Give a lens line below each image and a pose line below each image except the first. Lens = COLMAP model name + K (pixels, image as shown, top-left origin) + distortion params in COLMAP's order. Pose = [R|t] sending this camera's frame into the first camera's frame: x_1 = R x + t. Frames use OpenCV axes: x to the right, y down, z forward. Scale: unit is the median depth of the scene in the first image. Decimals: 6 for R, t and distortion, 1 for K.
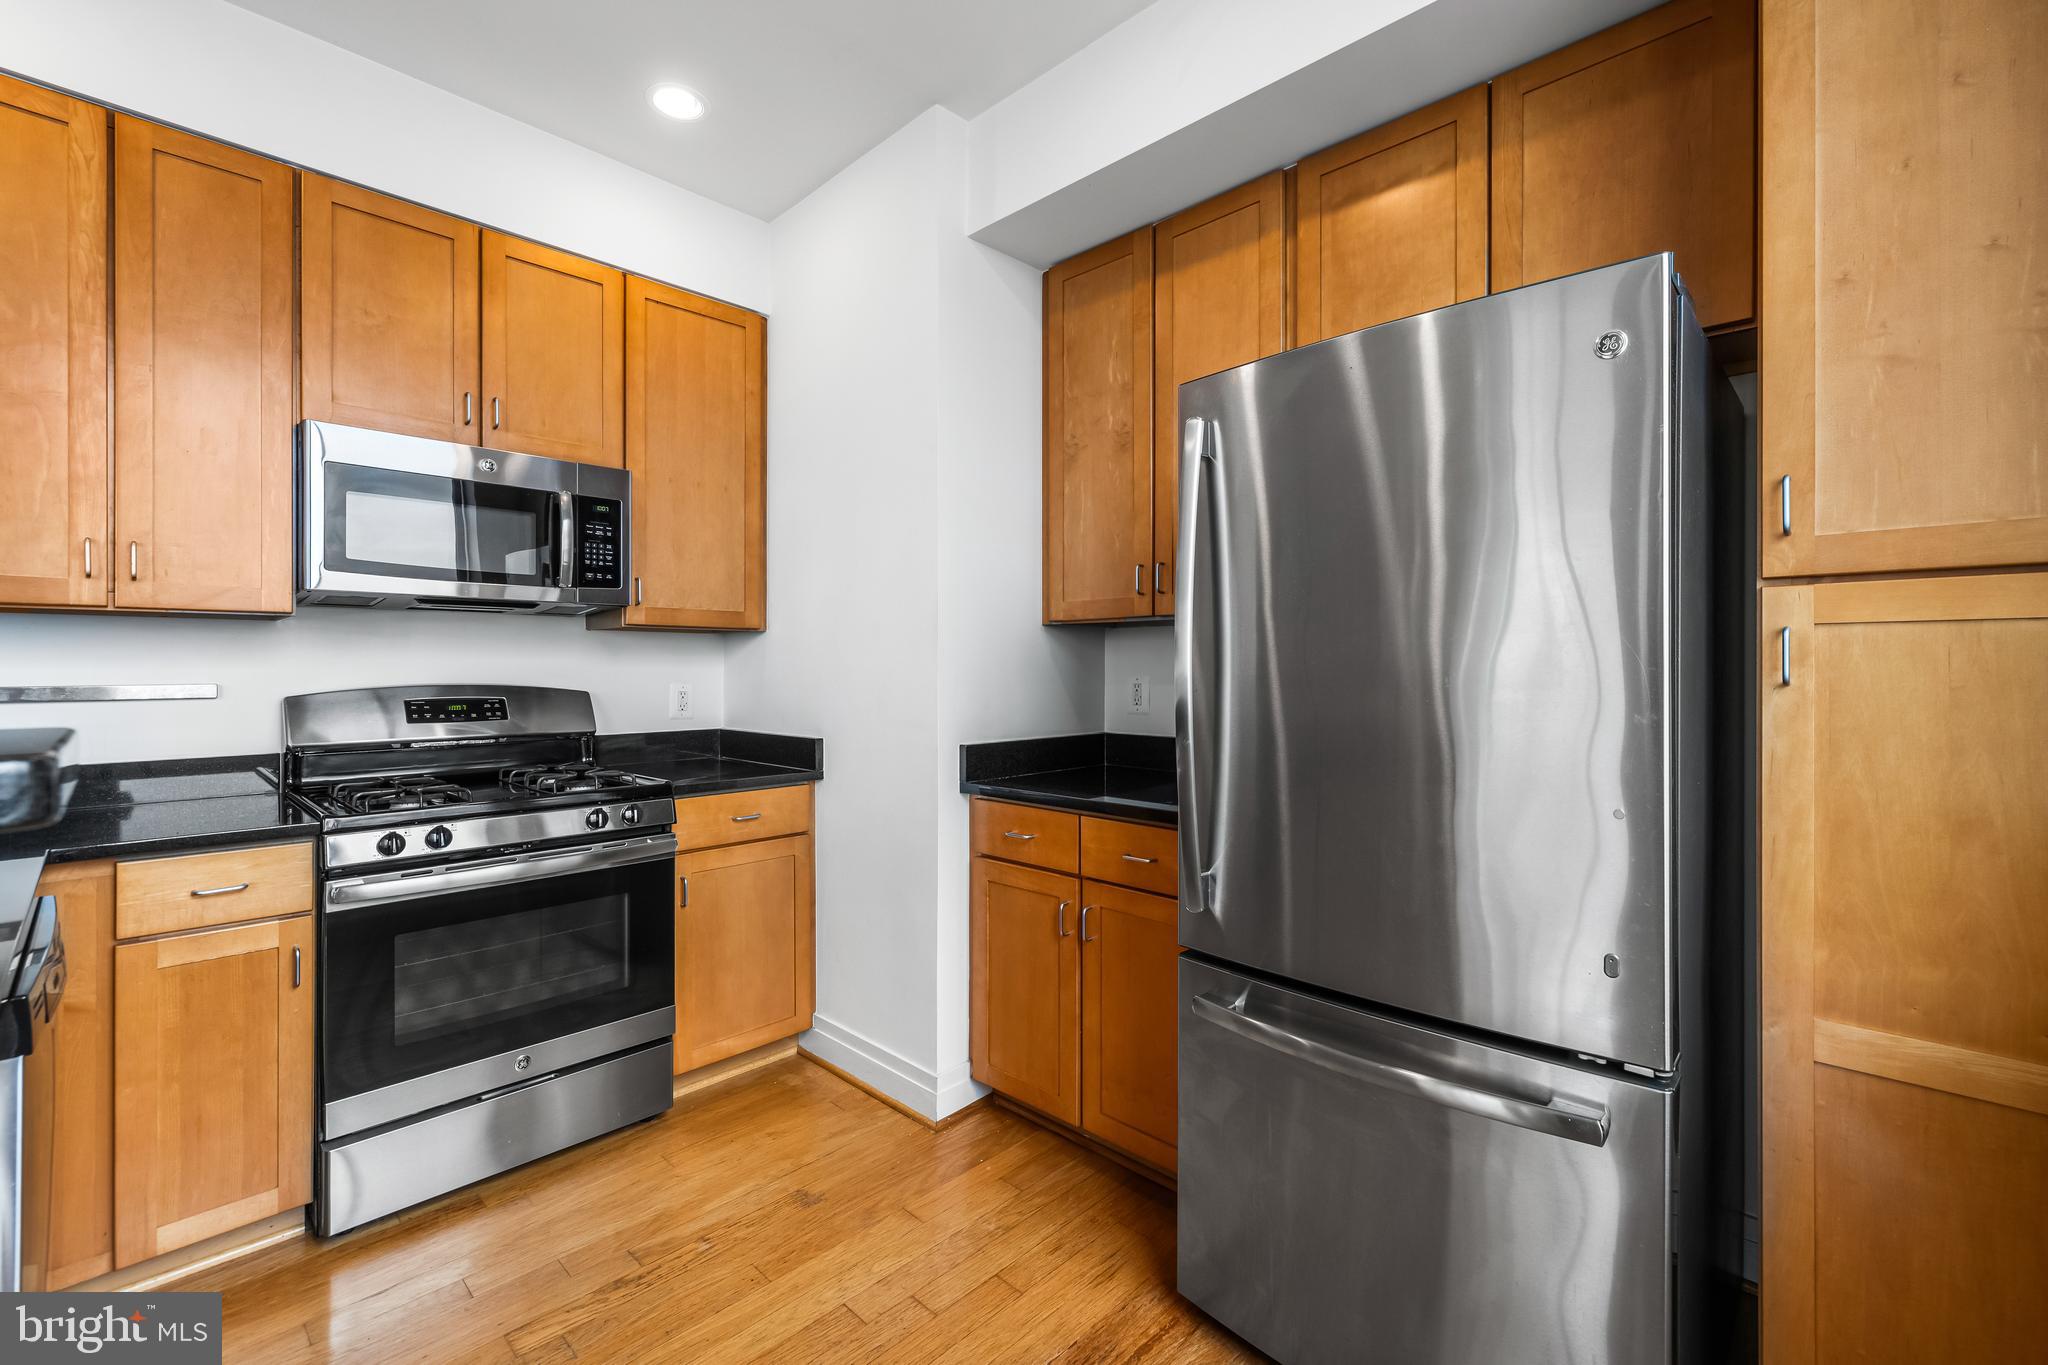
lens RADIAL K [[874.1, 0, 1017.5], [0, 874.1, 669.3], [0, 0, 1]] dist [-0.001390, -0.000049]
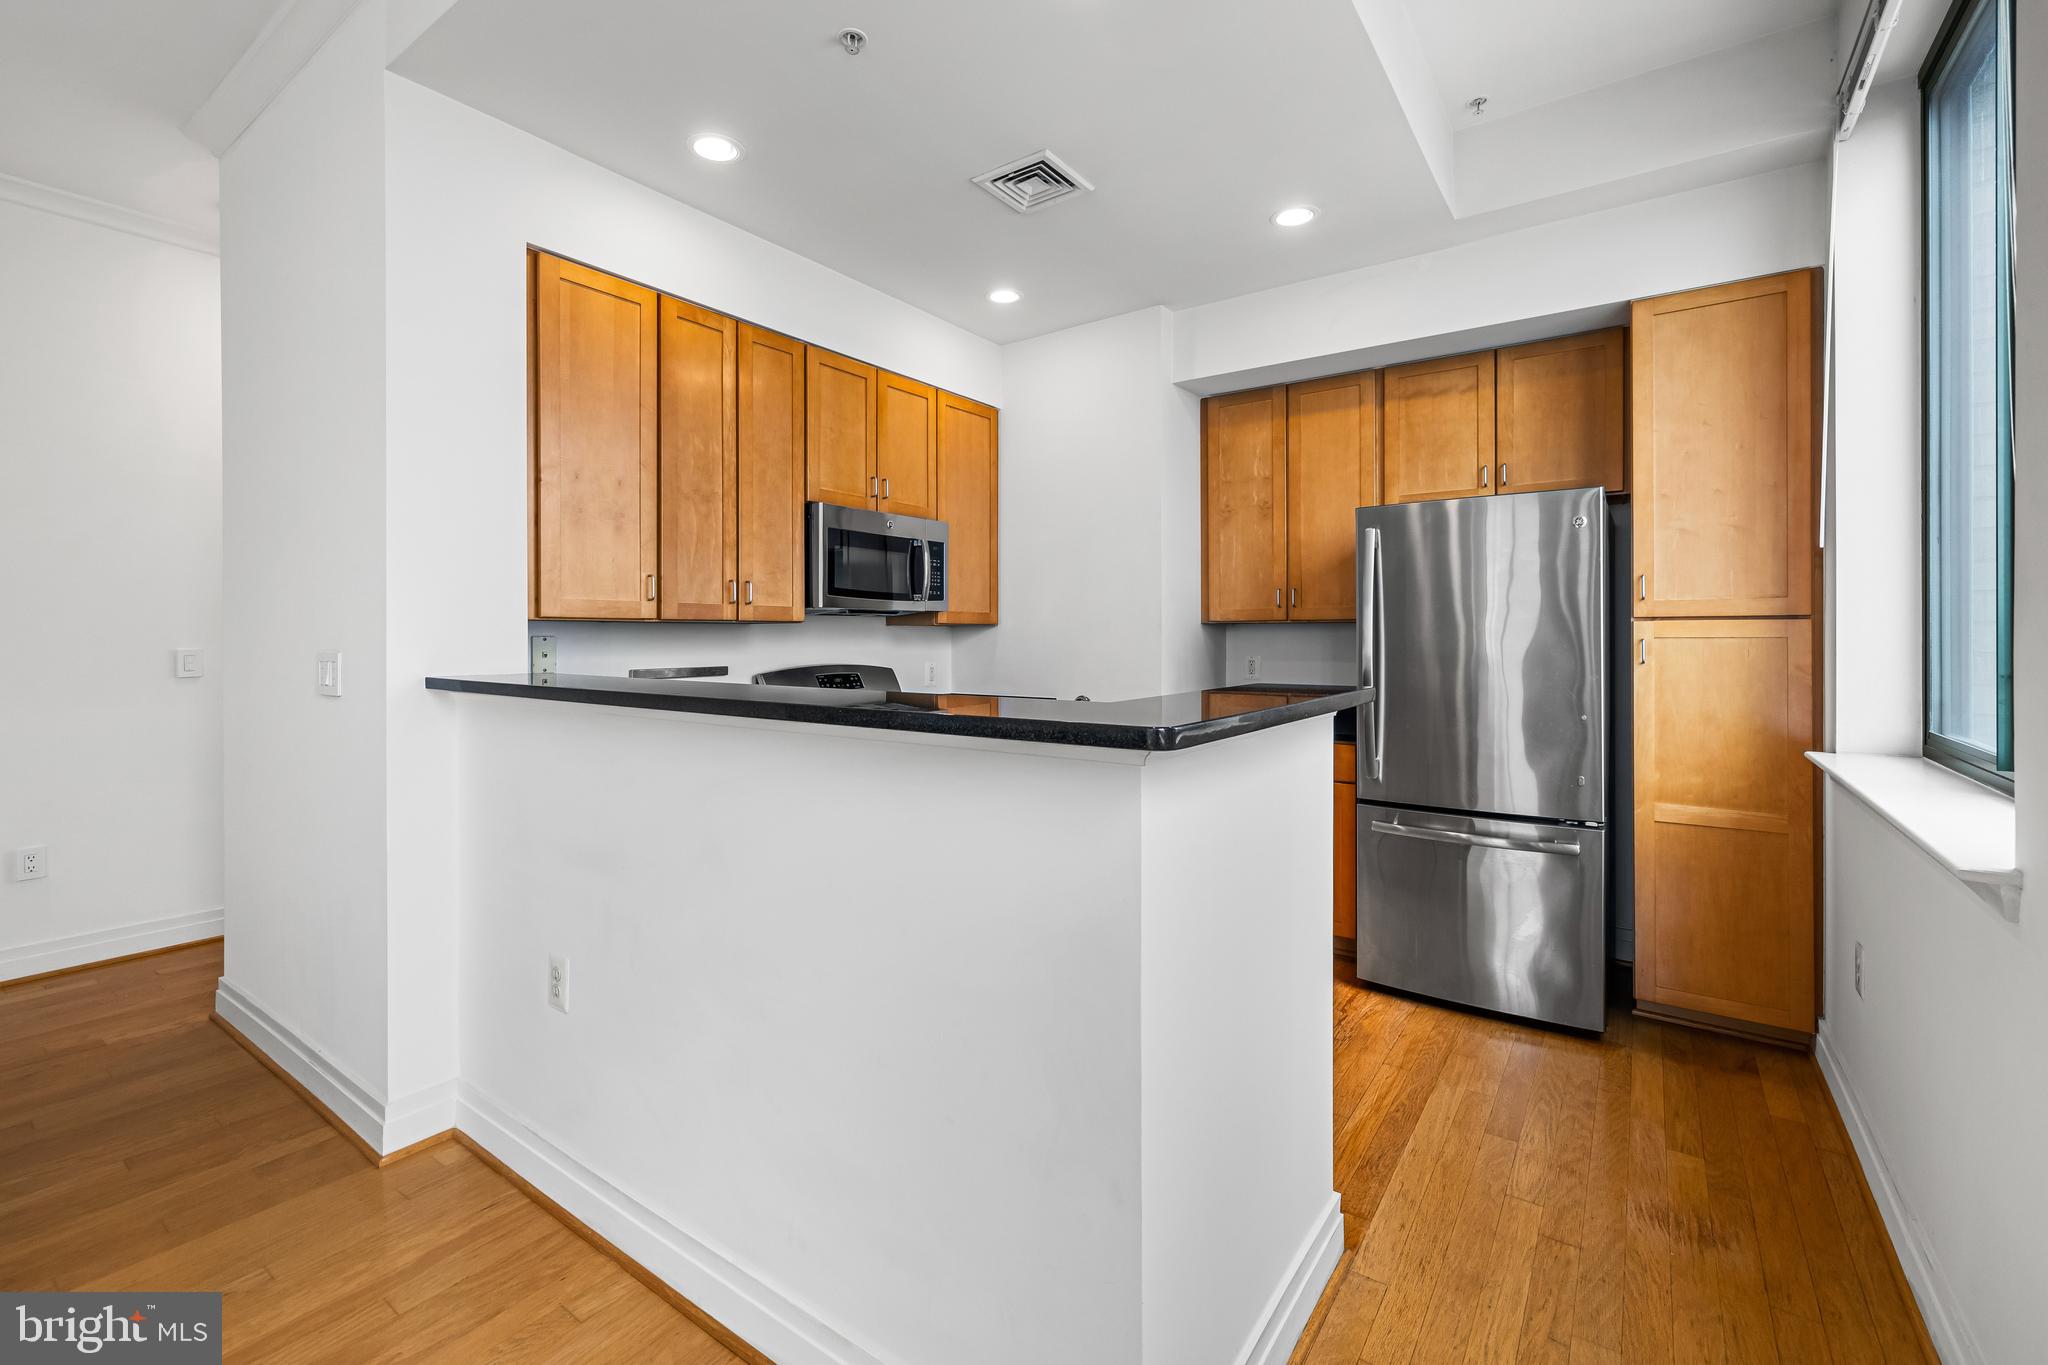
lens RADIAL K [[875.7, 0, 1022.6], [0, 875.7, 635.3], [0, 0, 1]] dist [-0.002316, -0.000196]
pose [[0.988880, -0.002879, 0.148689, -0.667420], [0.003442, 0.999988, -0.003527, -0.032057], [-0.148677, 0.004000, 0.988878, -0.643023]]
